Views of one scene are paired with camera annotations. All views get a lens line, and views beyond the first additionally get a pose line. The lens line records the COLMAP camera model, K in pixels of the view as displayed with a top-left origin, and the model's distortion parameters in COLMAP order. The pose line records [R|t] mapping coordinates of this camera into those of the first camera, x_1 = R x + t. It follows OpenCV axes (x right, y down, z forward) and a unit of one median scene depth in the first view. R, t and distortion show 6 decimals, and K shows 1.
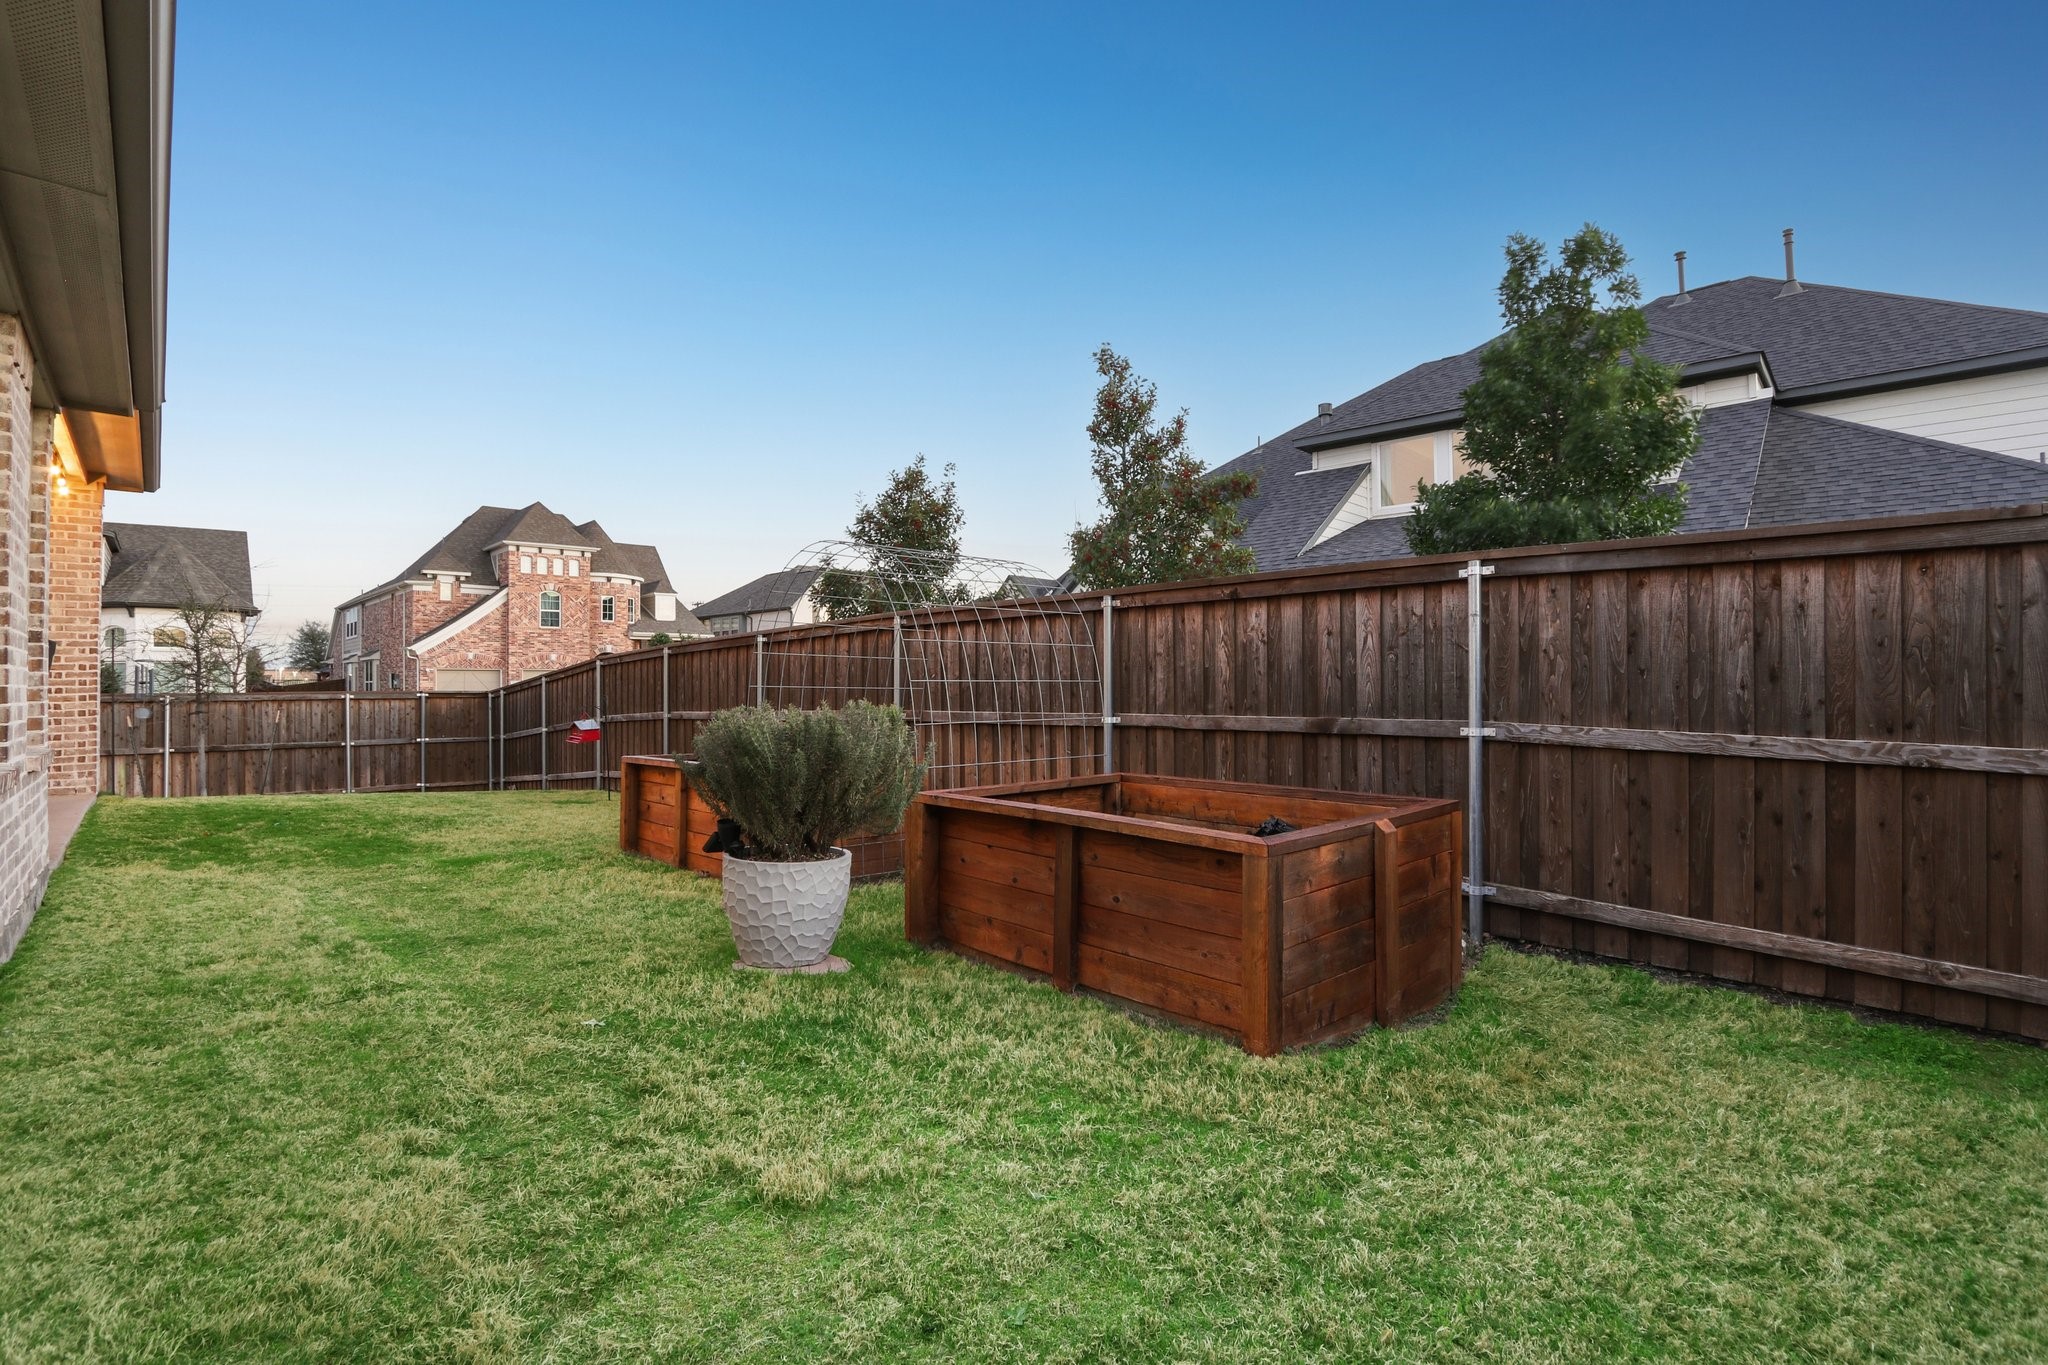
lens RADIAL K [[983.2, 0, 997.5], [0, 983.2, 713.7], [0, 0, 1]] dist [-0.017511, 0.000420]
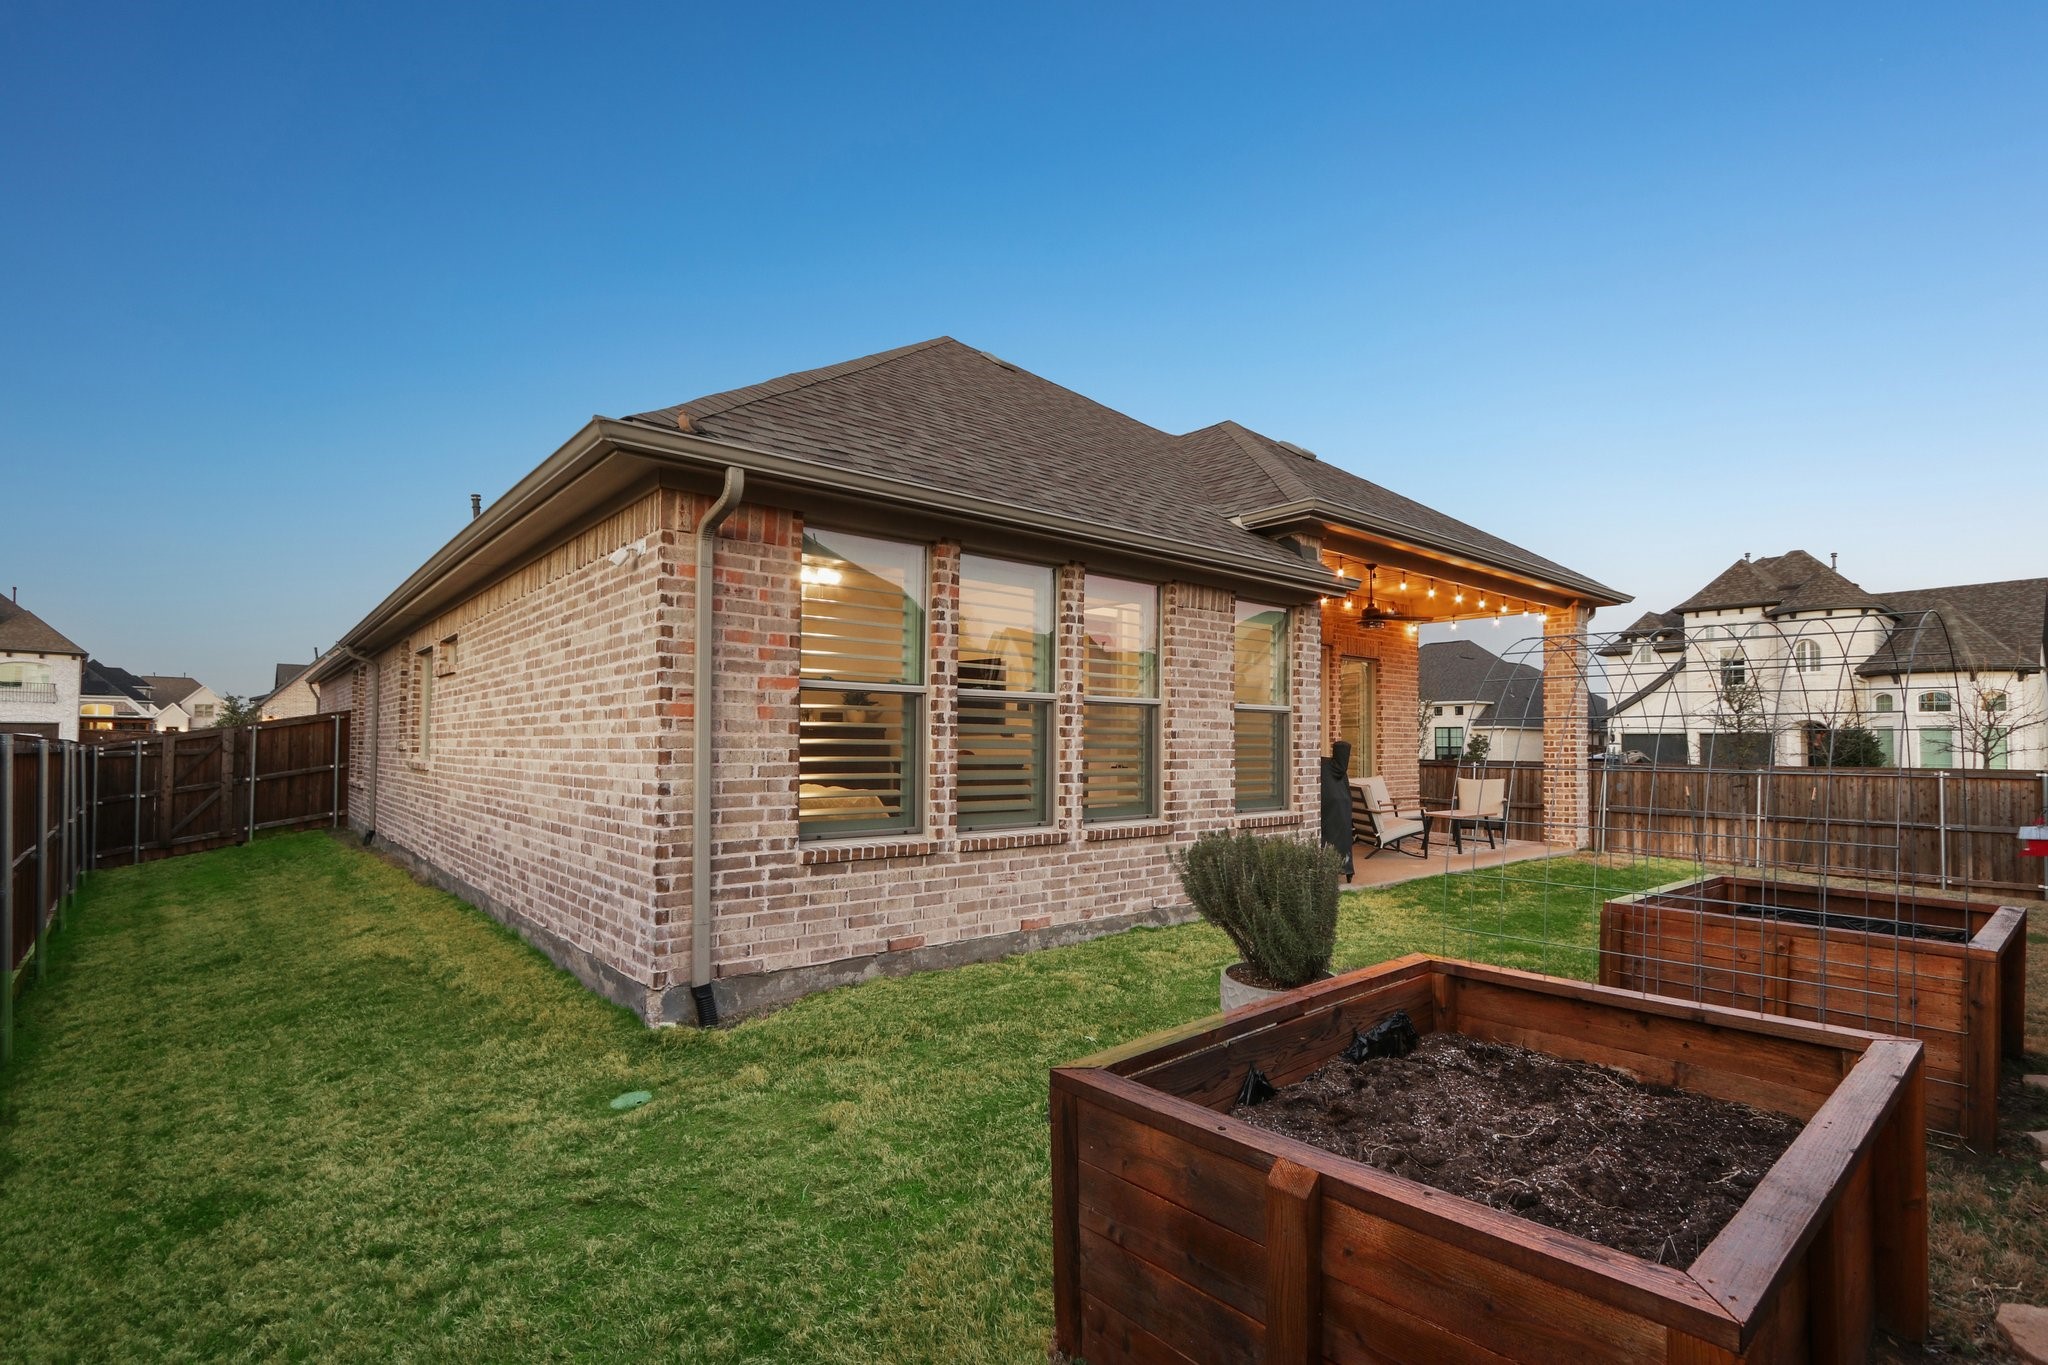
lens RADIAL K [[931.5, 0, 1020.7], [0, 931.5, 679.1], [0, 0, 1]] dist [-0.021293, -0.000230]
pose [[-0.032851, -0.062023, -0.997534, 0.198414], [-0.032902, 0.997599, -0.060943, -0.025761], [0.998919, 0.030819, -0.034813, 0.185979]]
